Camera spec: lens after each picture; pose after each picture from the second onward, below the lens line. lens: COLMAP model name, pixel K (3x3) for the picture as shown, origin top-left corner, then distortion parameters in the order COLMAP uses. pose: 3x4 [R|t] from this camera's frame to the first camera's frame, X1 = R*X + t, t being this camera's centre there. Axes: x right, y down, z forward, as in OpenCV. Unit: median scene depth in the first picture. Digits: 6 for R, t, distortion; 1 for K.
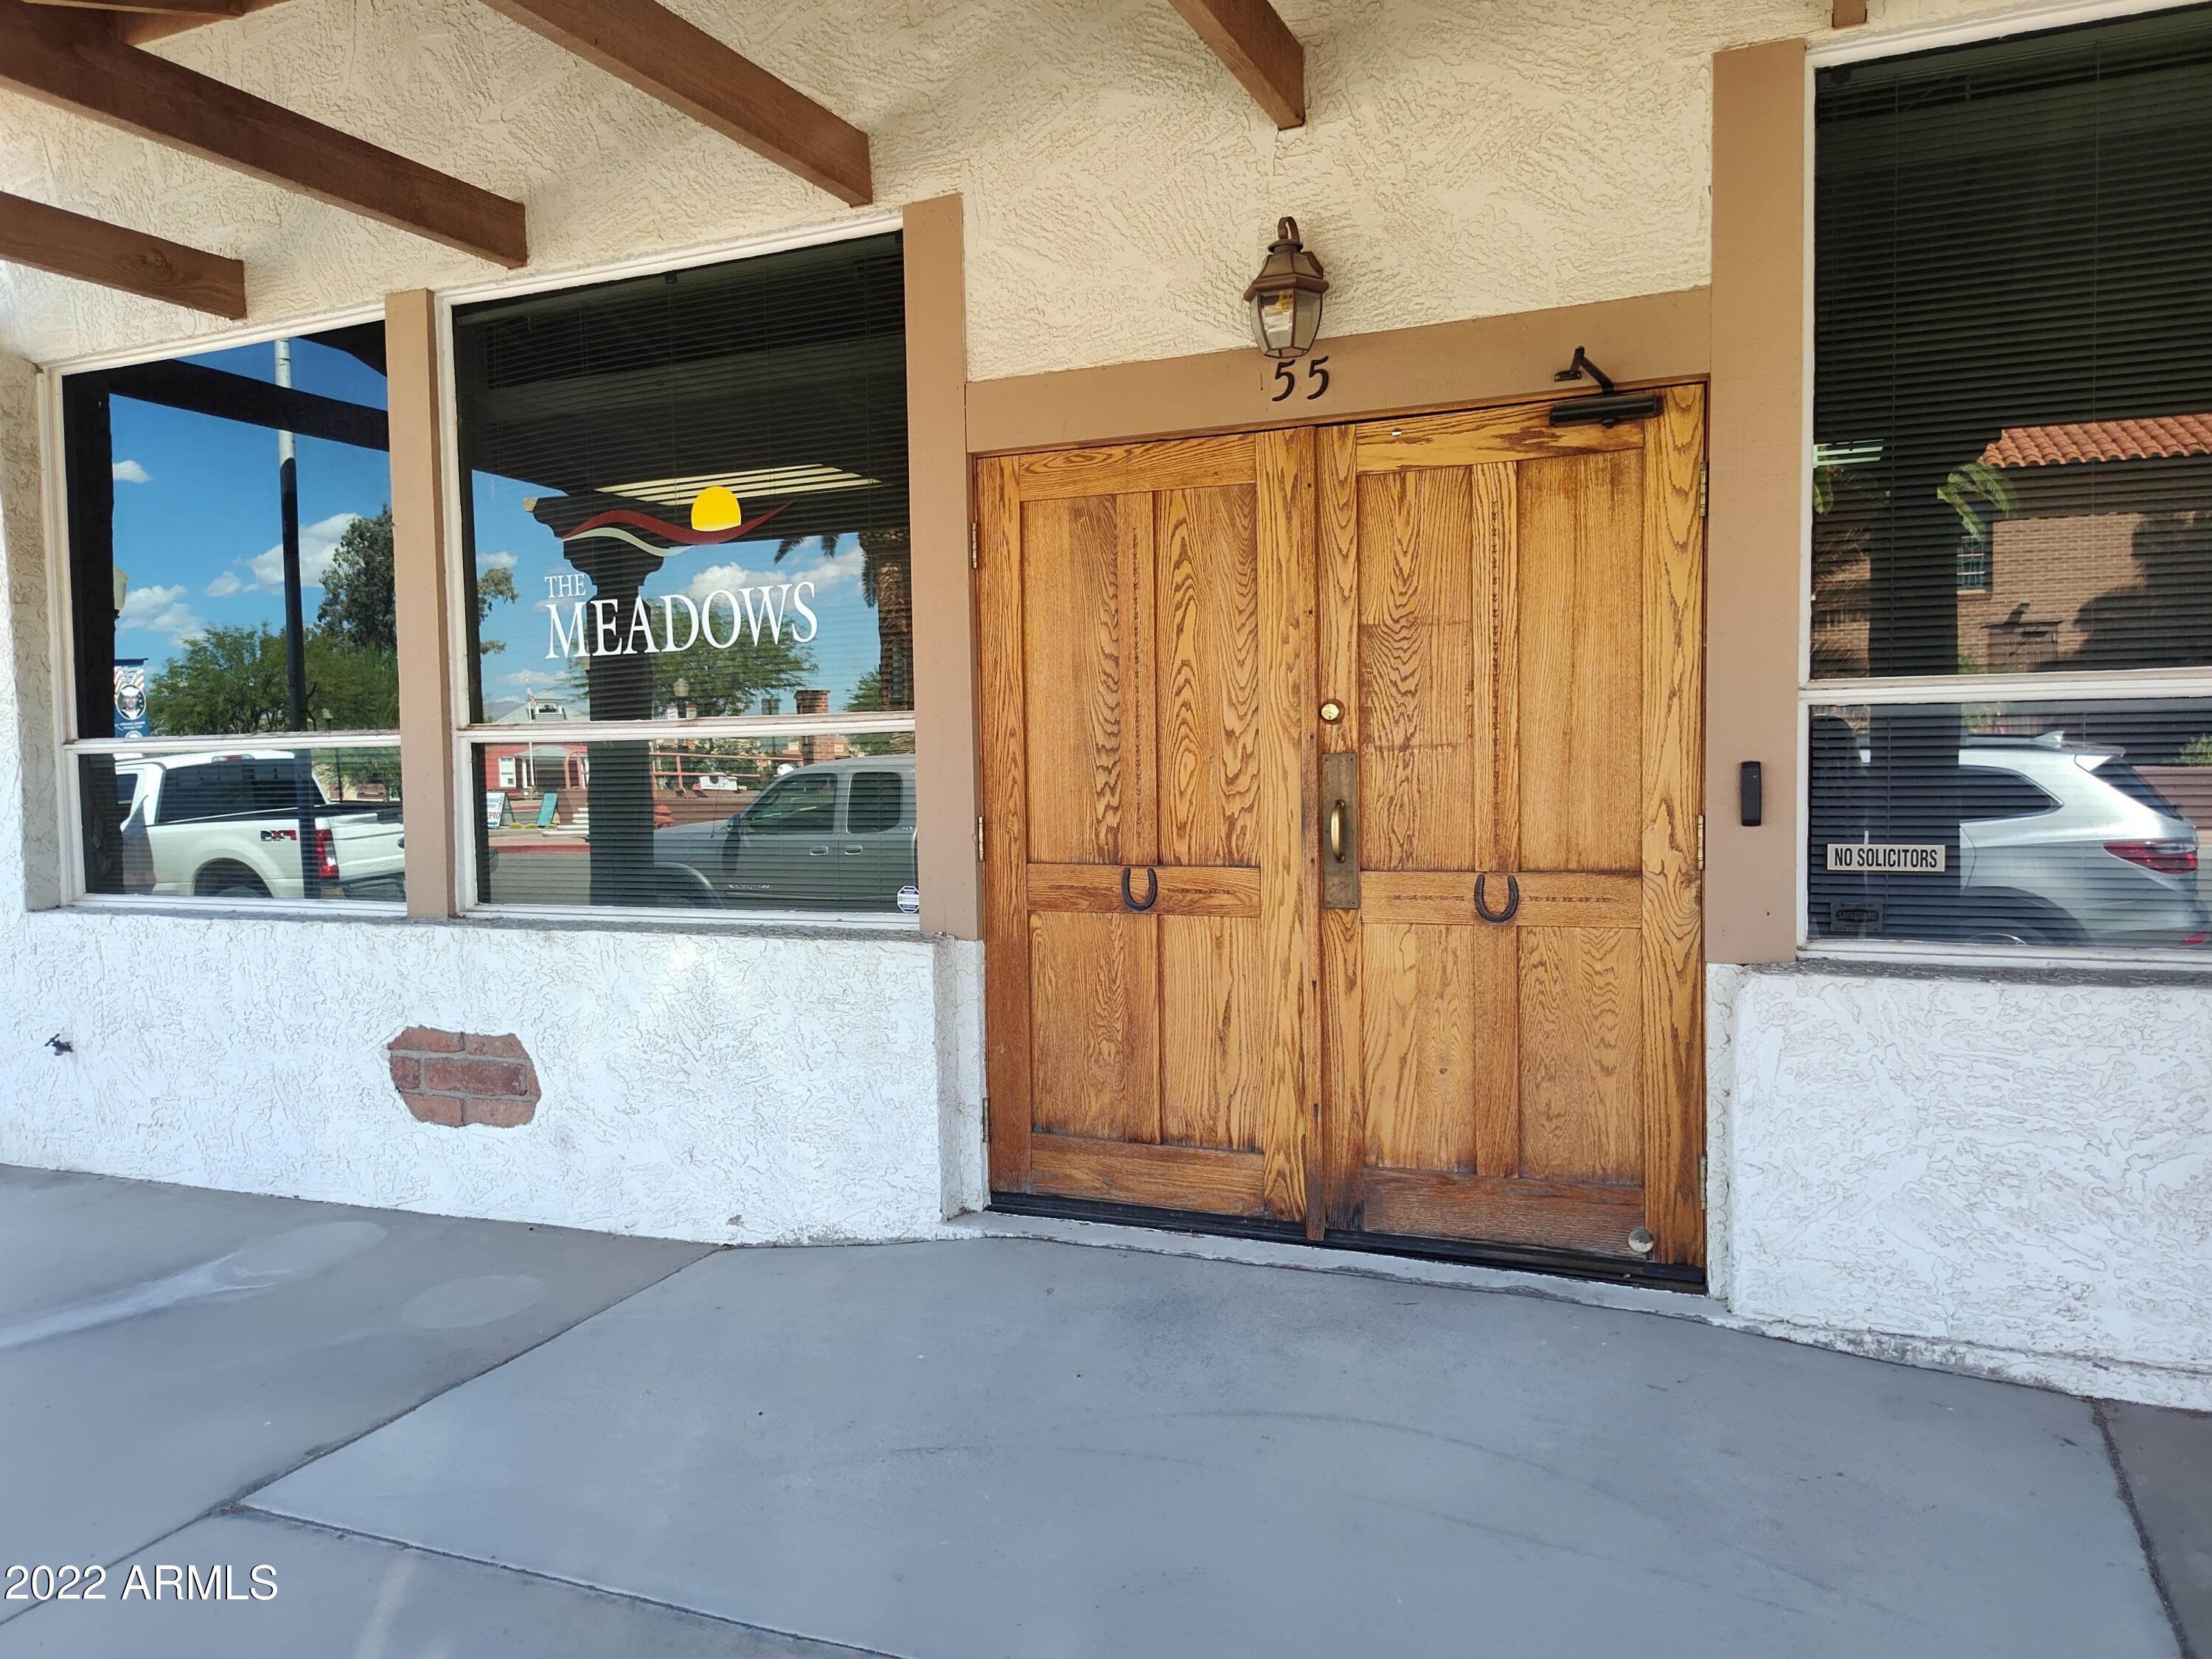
lens RADIAL K [[1553.7, 0, 1108.7], [0, 1553.7, 839.3], [0, 0, 1]] dist [0.014215, -0.004277]
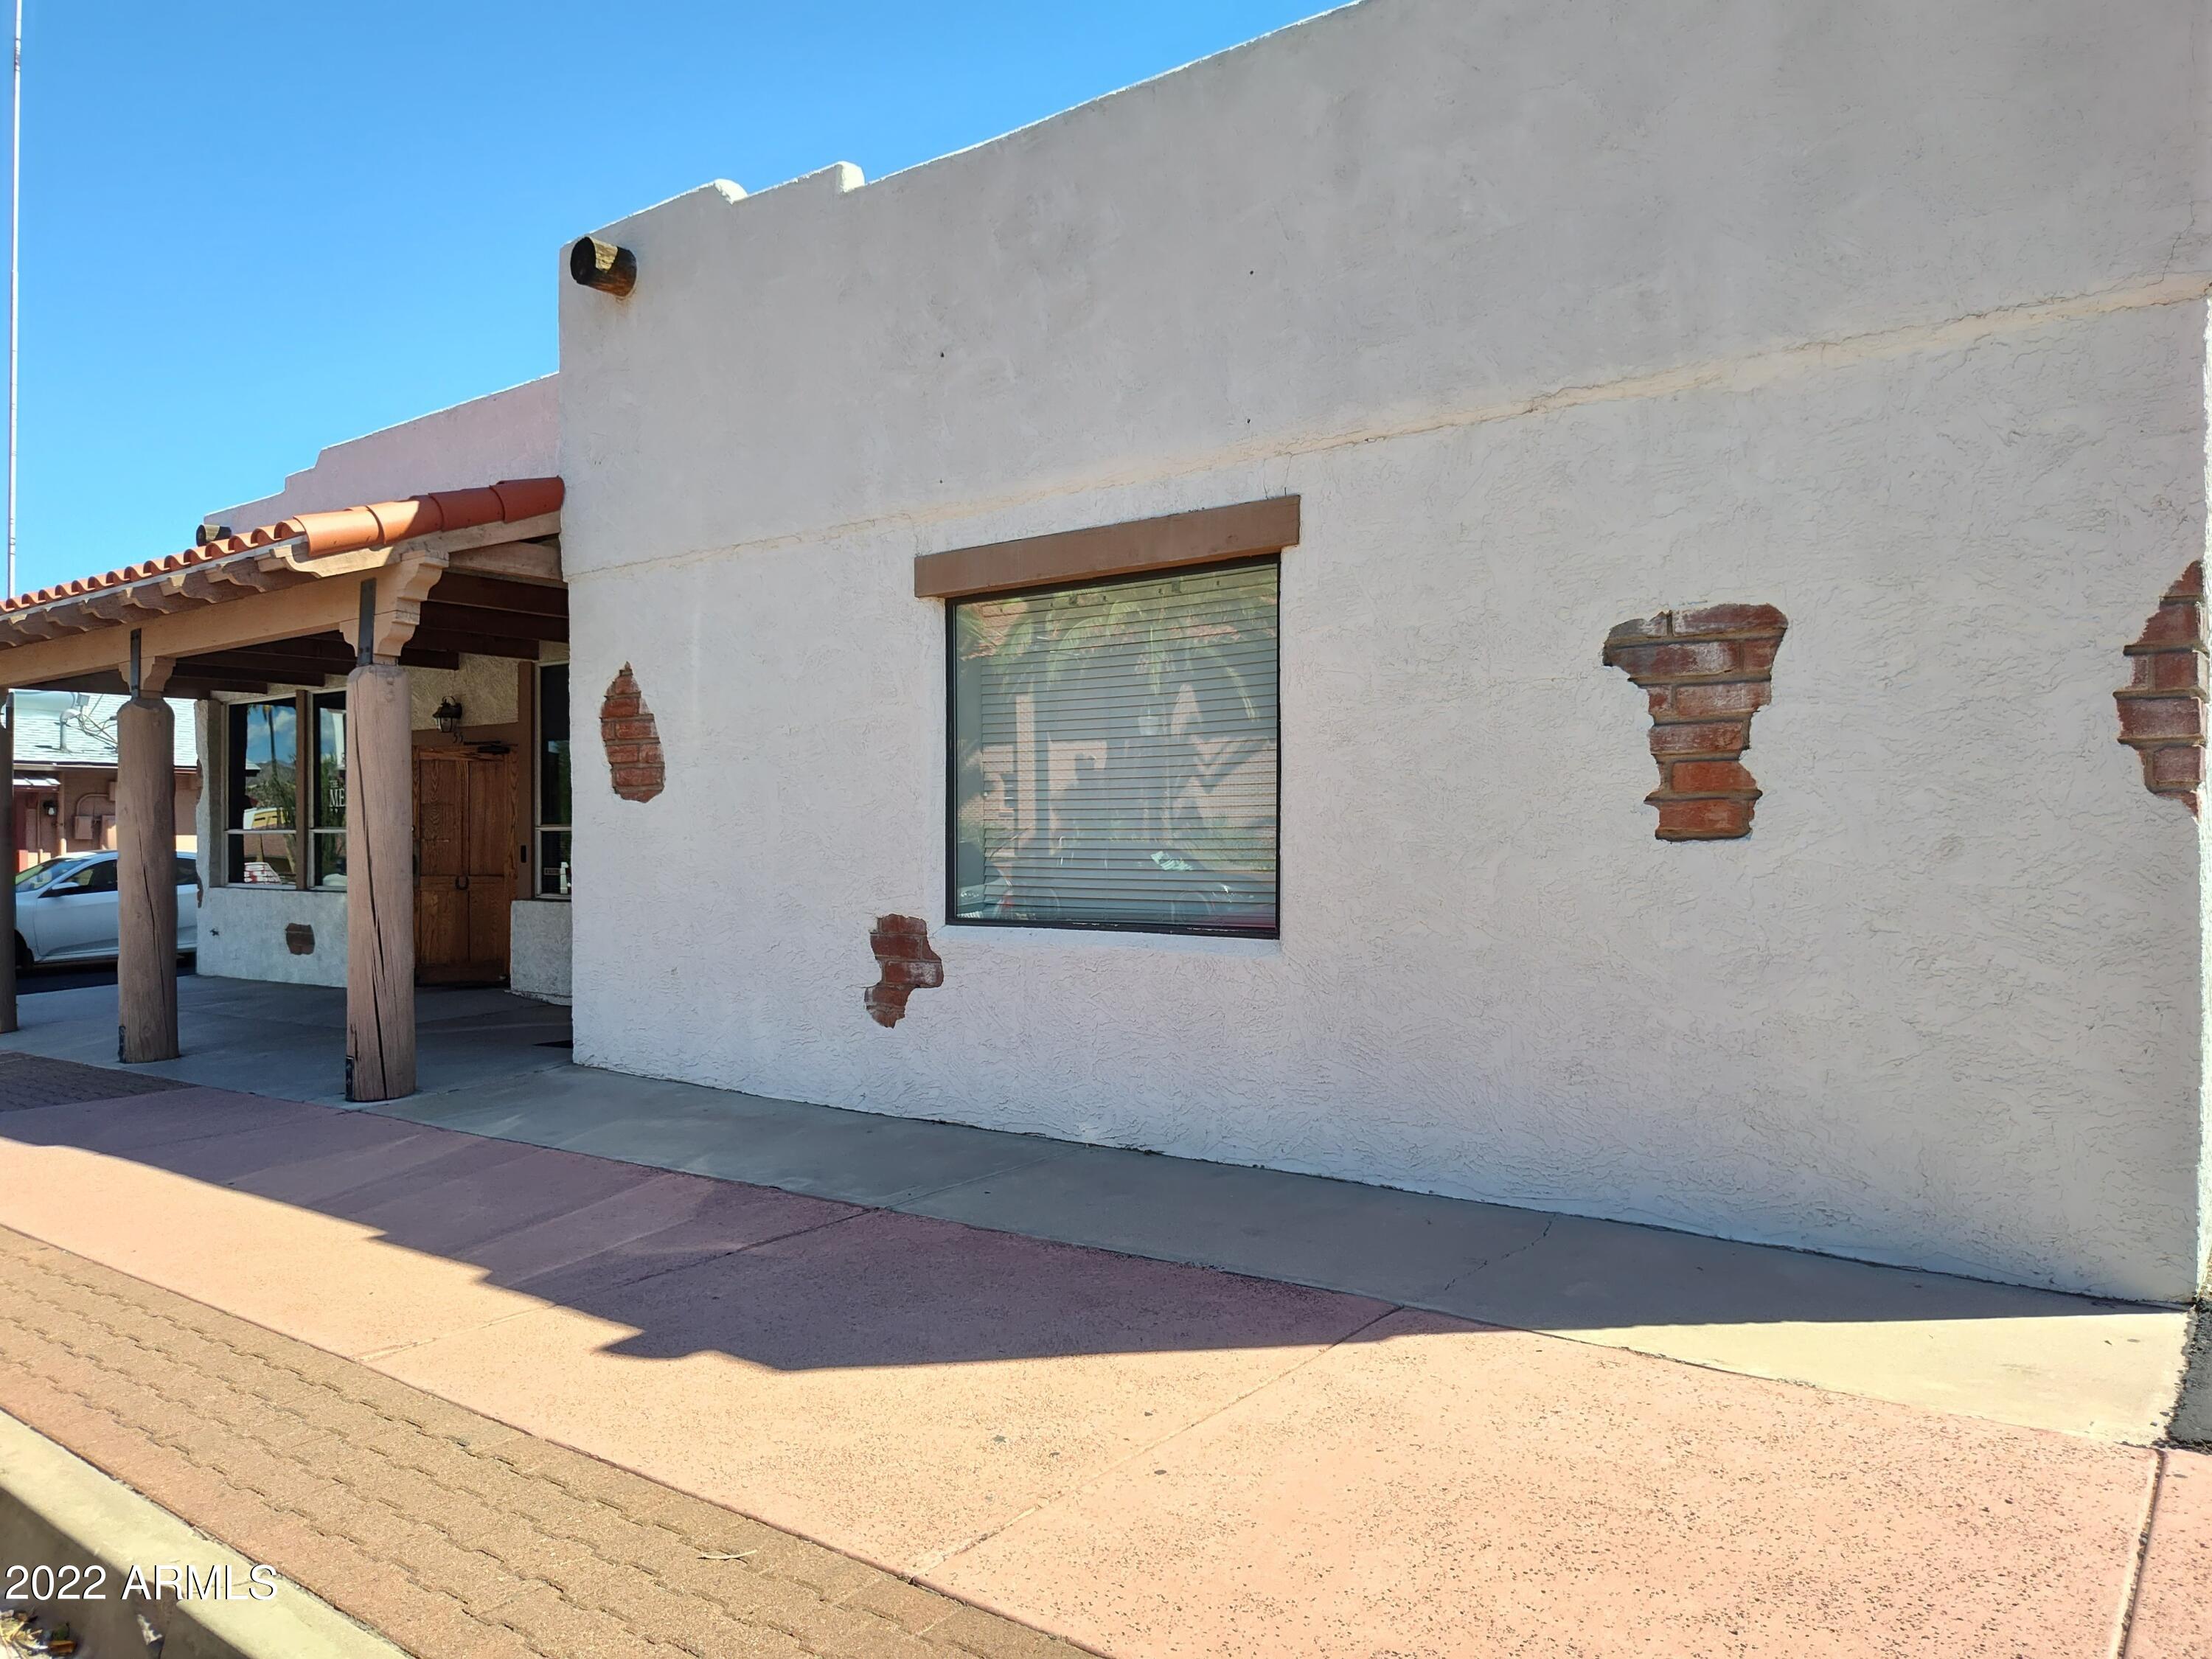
lens RADIAL K [[1553.7, 0, 1102.6], [0, 1553.7, 833.5], [0, 0, 1]] dist [0.014215, -0.004277]
pose [[0.225048, 0.019152, 0.974160, -2.509616], [0.046281, 0.998468, -0.030322, 0.088037], [-0.973248, 0.051909, 0.223816, -1.046722]]
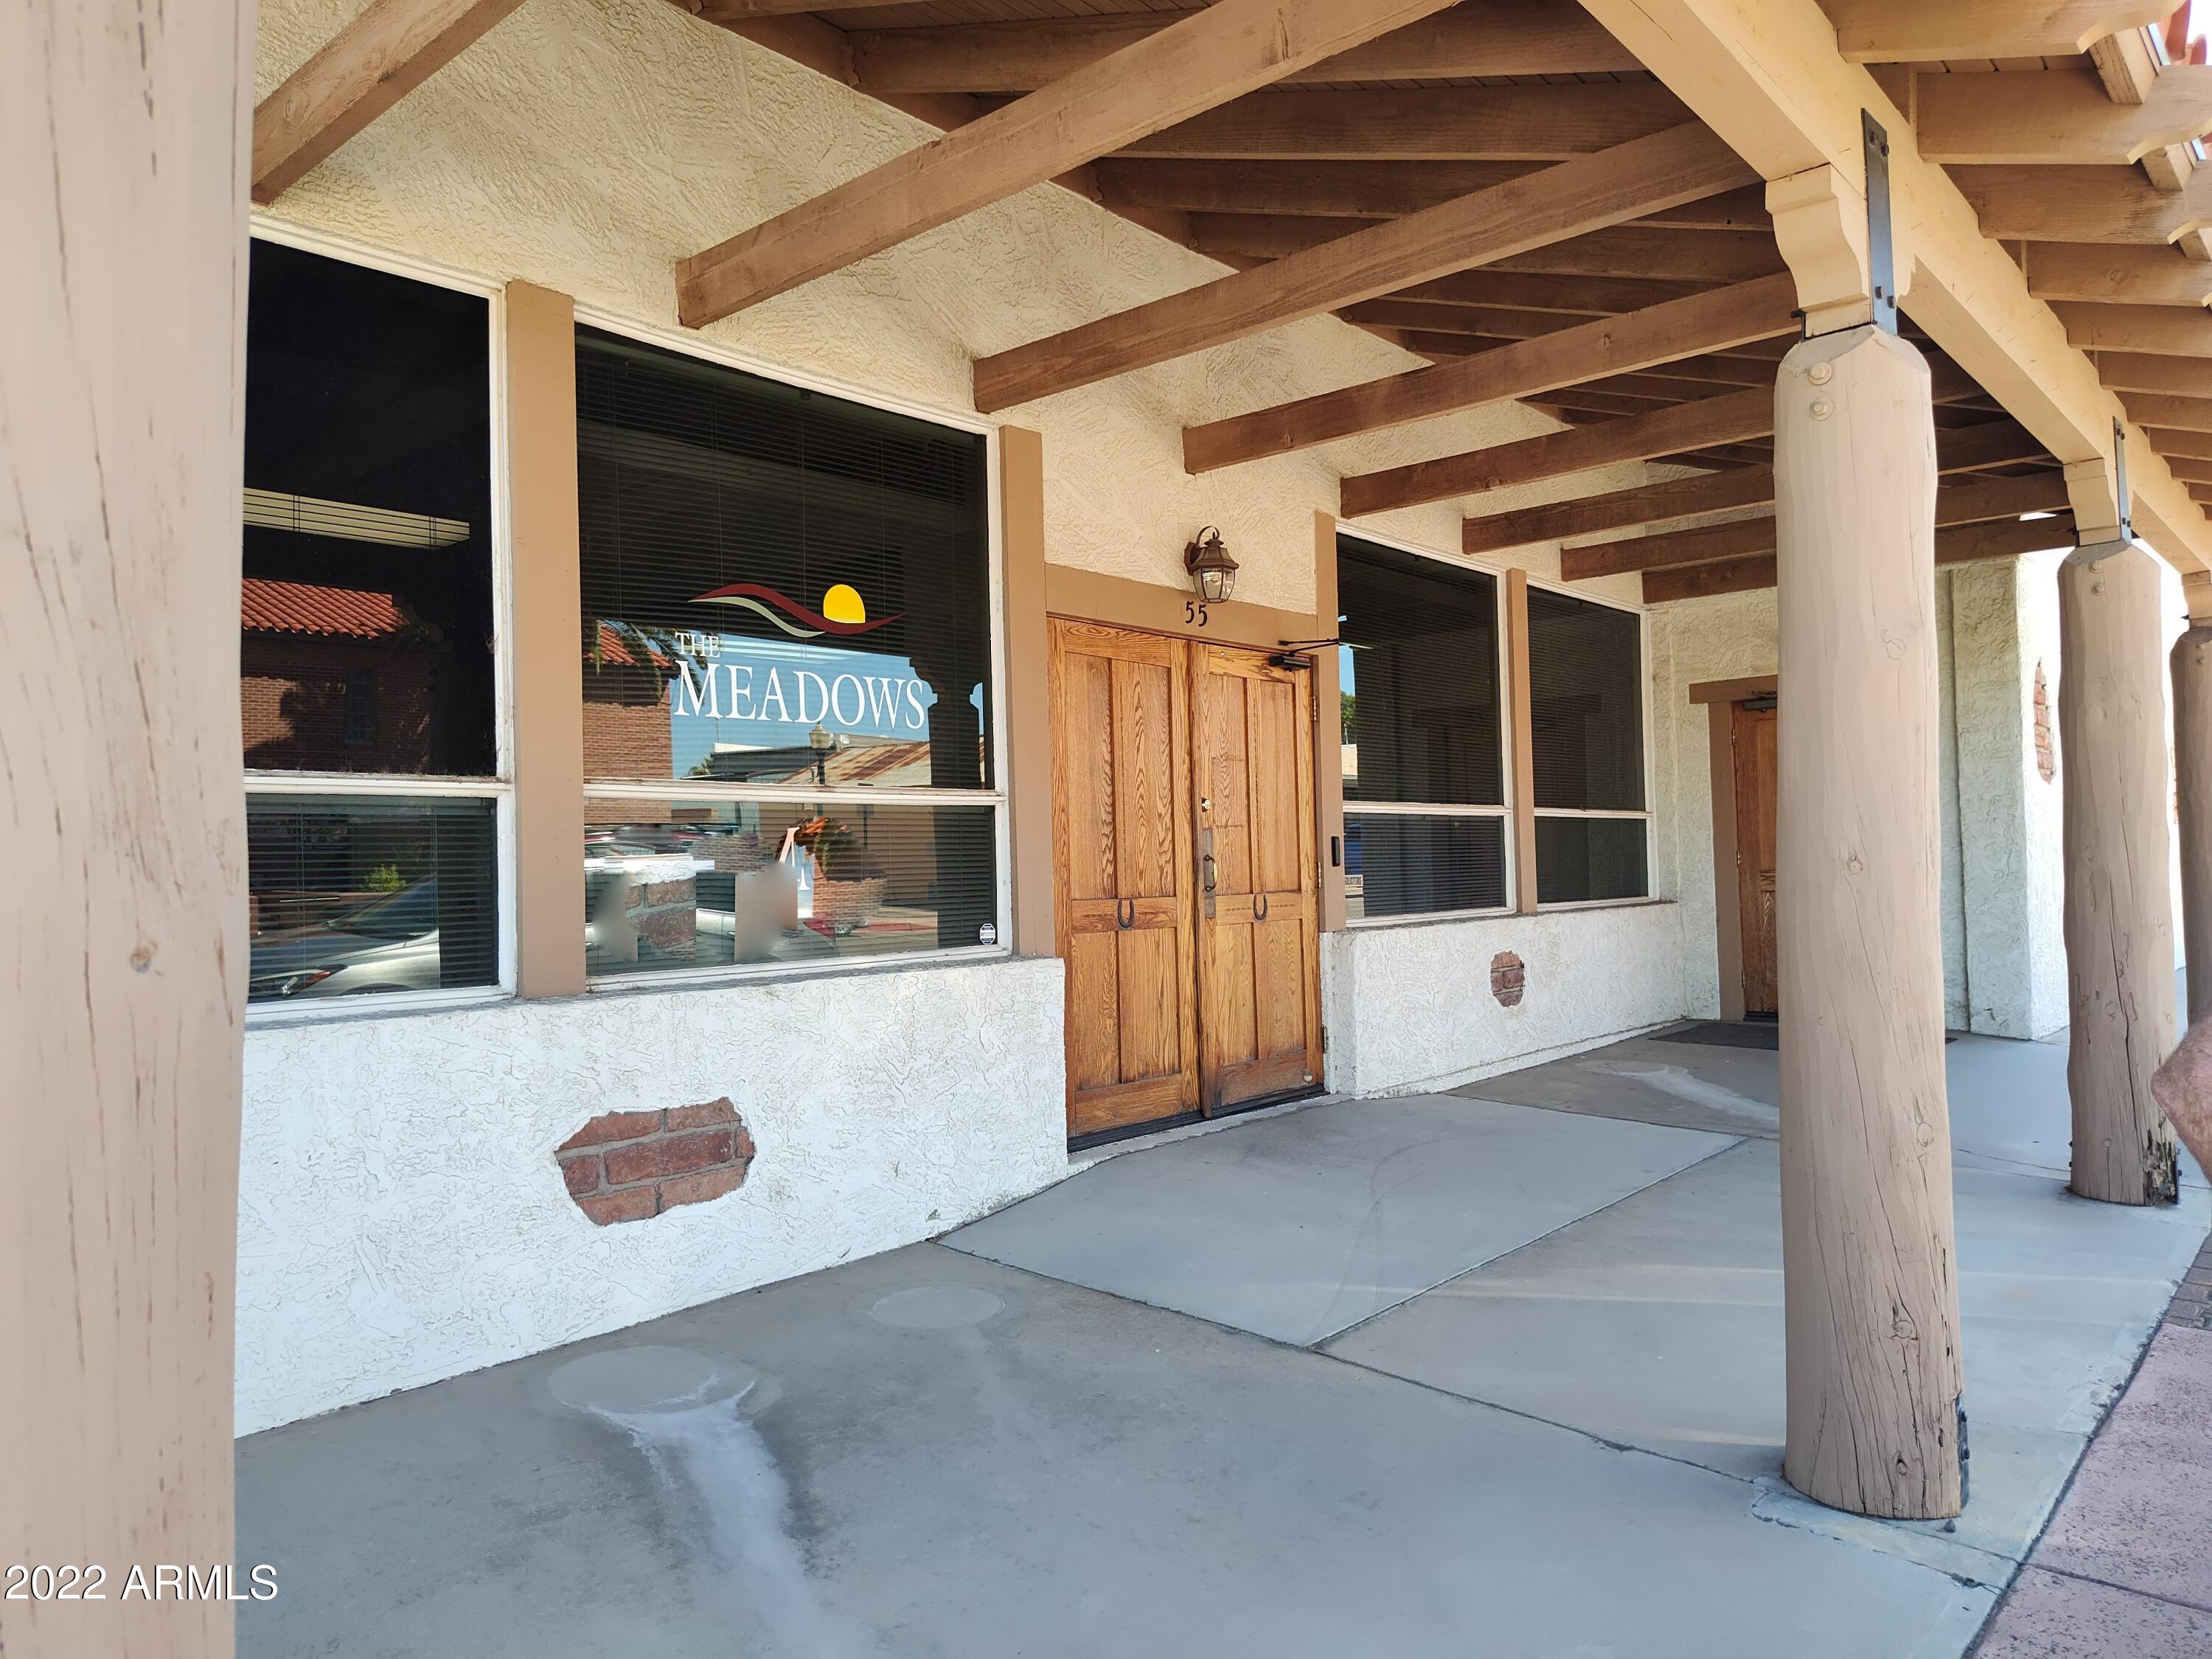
lens RADIAL K [[1553.7, 0, 1105.6], [0, 1553.7, 822.5], [0, 0, 1]] dist [0.014215, -0.004277]
pose [[0.302917, 0.037978, 0.952260, -1.404953], [0.066587, 0.995920, -0.060901, 0.033206], [-0.950688, 0.081856, 0.299152, 0.534916]]
